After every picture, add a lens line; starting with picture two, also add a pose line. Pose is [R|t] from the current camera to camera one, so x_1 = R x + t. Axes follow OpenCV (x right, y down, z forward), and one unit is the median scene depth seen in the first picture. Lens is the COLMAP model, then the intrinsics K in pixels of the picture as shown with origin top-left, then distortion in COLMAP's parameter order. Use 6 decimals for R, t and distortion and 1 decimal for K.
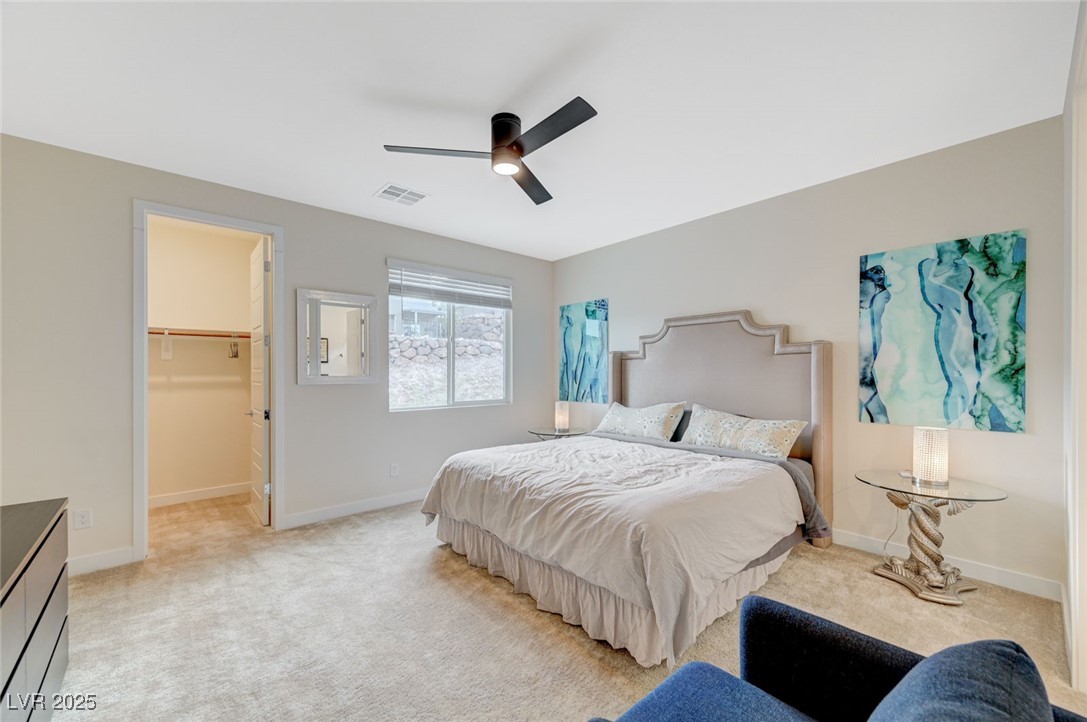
lens RADIAL K [[428.2, 0, 542.3], [0, 428.2, 372.7], [0, 0, 1]] dist [-0.000994, 0.000014]
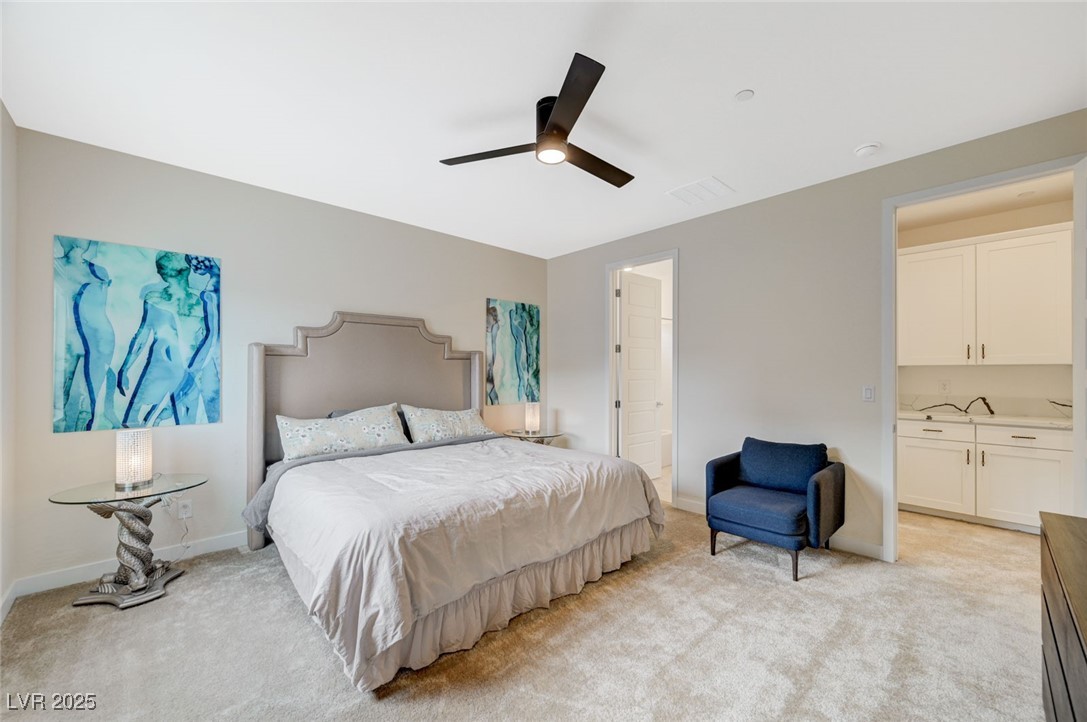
lens RADIAL K [[428.2, 0, 542.3], [0, 428.2, 372.7], [0, 0, 1]] dist [-0.000994, 0.000014]
pose [[-0.033039, -0.003041, 0.999449, -0.820770], [-0.001662, 0.999994, 0.002988, -0.008001], [-0.999453, -0.001562, -0.033044, 0.865362]]
